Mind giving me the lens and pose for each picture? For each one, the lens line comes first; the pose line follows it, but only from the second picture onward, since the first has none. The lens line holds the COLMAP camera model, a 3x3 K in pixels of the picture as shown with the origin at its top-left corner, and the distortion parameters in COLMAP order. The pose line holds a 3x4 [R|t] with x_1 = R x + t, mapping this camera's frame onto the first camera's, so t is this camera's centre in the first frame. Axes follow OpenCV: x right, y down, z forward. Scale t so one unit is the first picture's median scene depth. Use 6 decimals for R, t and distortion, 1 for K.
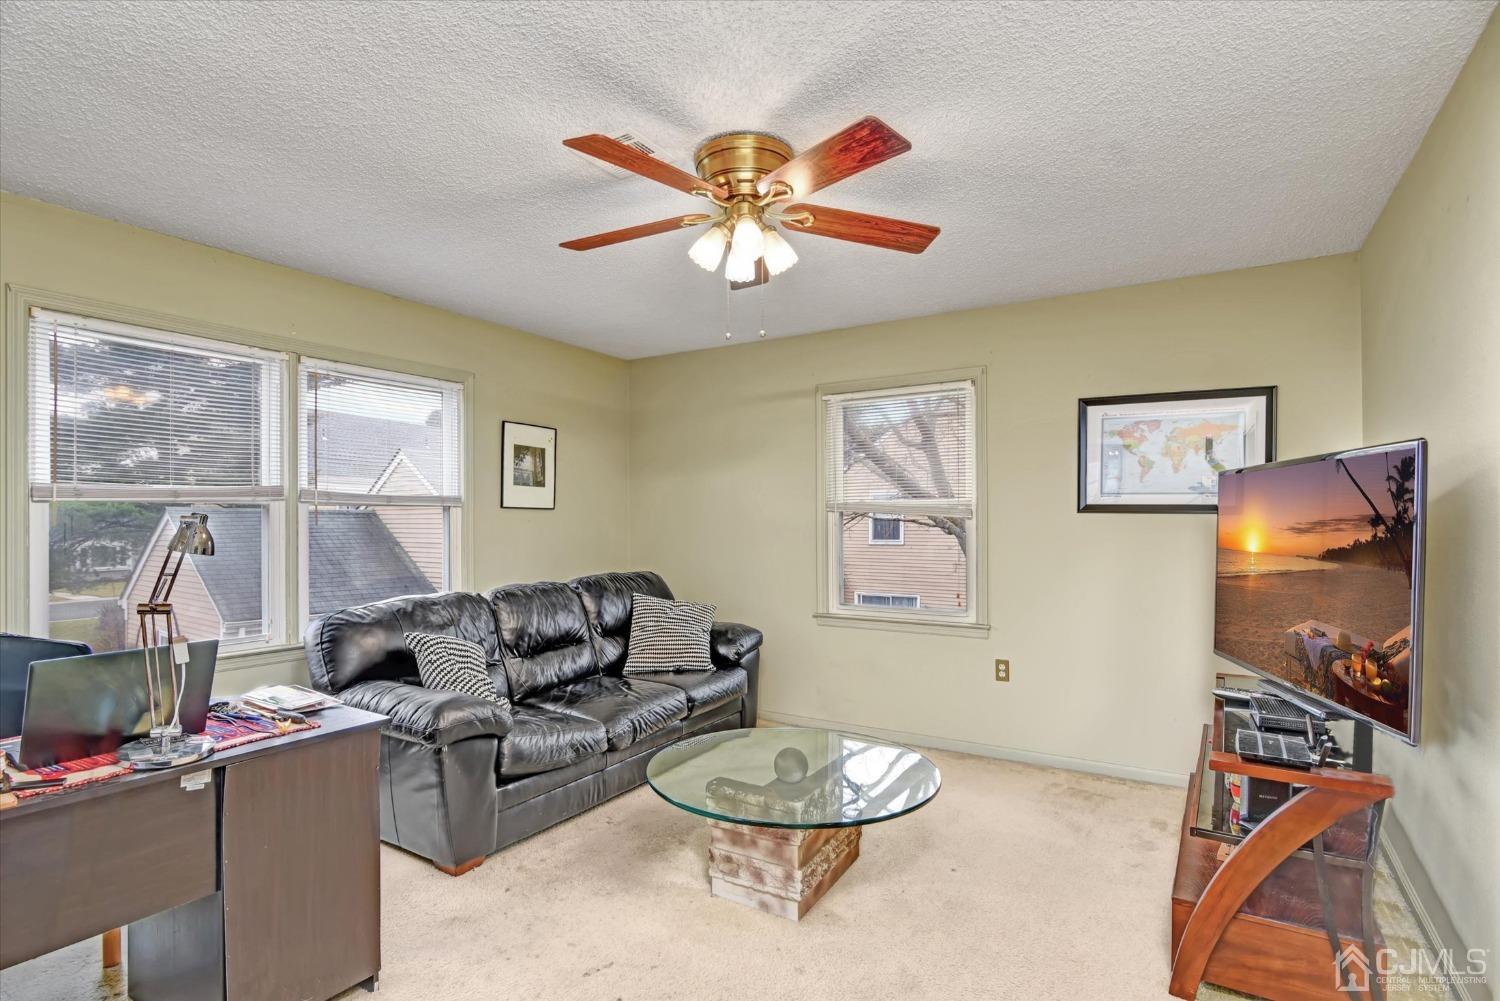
lens RADIAL K [[741.9, 0, 750.5], [0, 741.9, 506.3], [0, 0, 1]] dist [-0.016491, -0.000924]
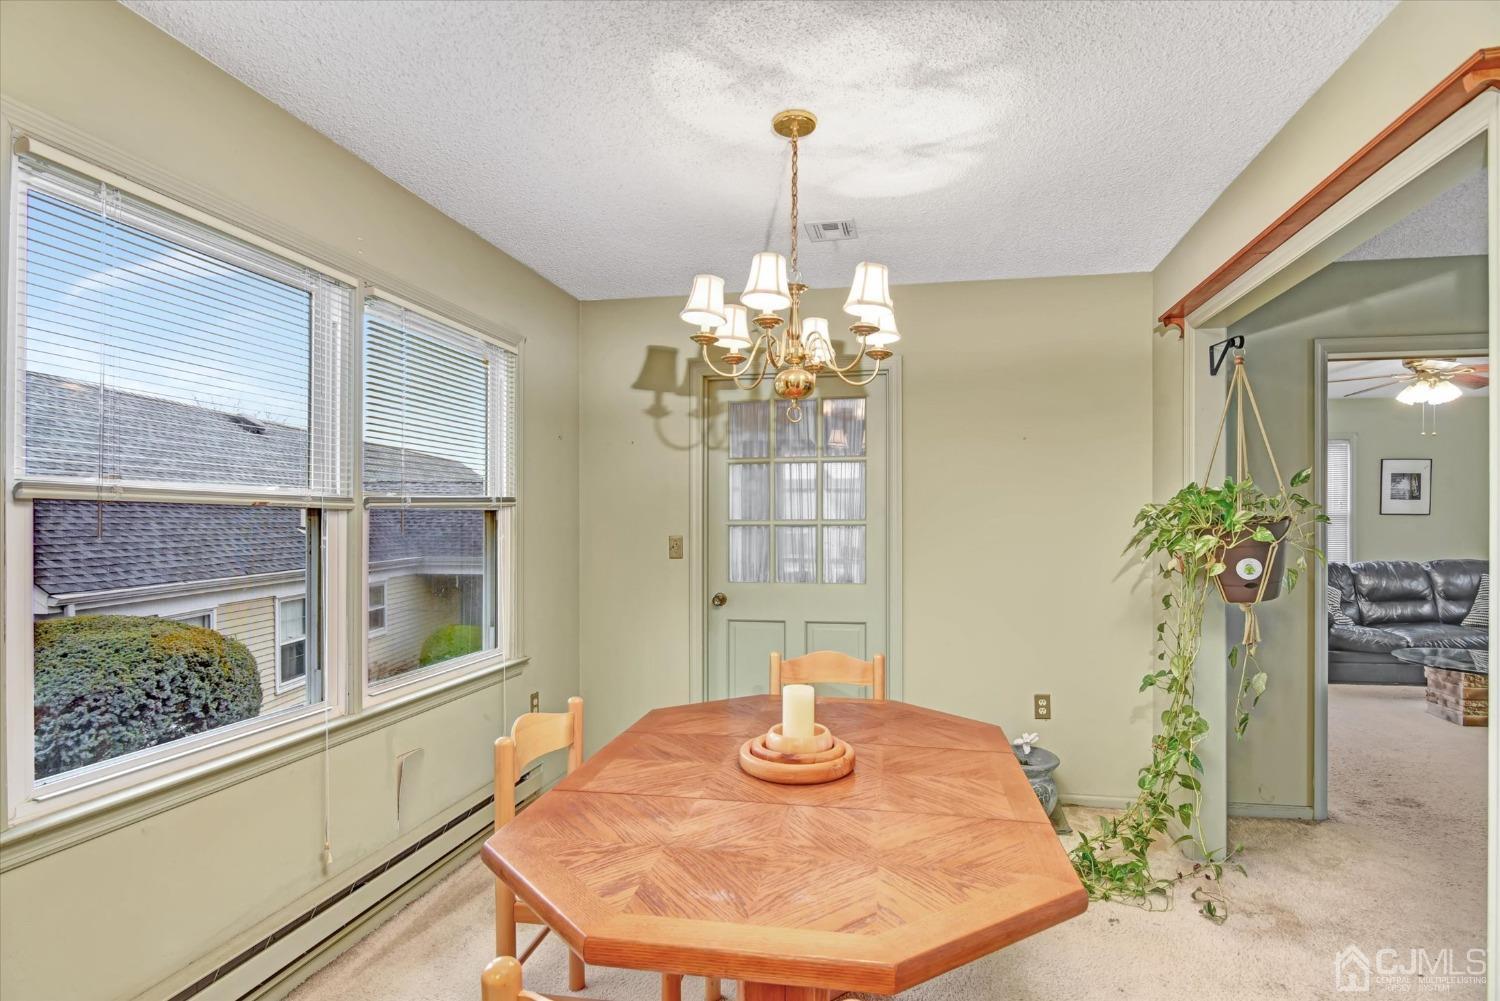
lens RADIAL K [[759.9, 0, 781.9], [0, 759.9, 527.5], [0, 0, 1]] dist [-0.016883, -0.000495]
pose [[0.360075, 0.000348, -0.932923, 0.792618], [0.023296, 0.999685, 0.009364, -0.017159], [0.932632, -0.025105, 0.359954, -0.869735]]
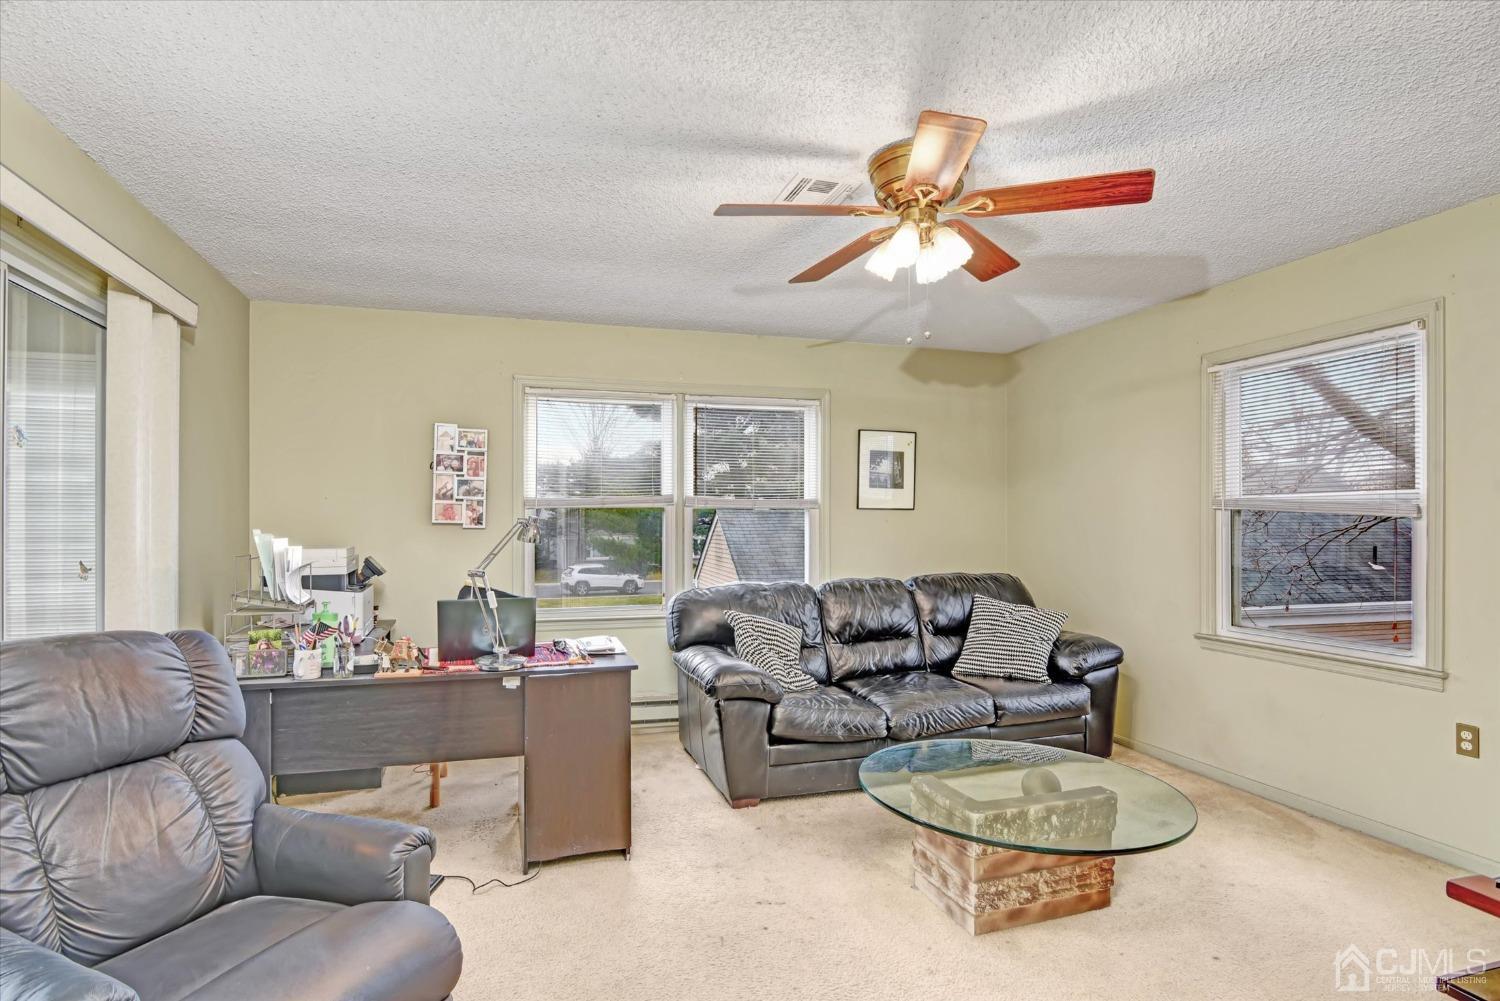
lens RADIAL K [[759.9, 0, 721.5], [0, 759.9, 511.8], [0, 0, 1]] dist [-0.016883, -0.000495]
pose [[0.744447, -0.006609, -0.667649, 0.301350], [0.012761, 0.999909, 0.004330, -0.001310], [0.667559, -0.011743, 0.744464, 0.030378]]
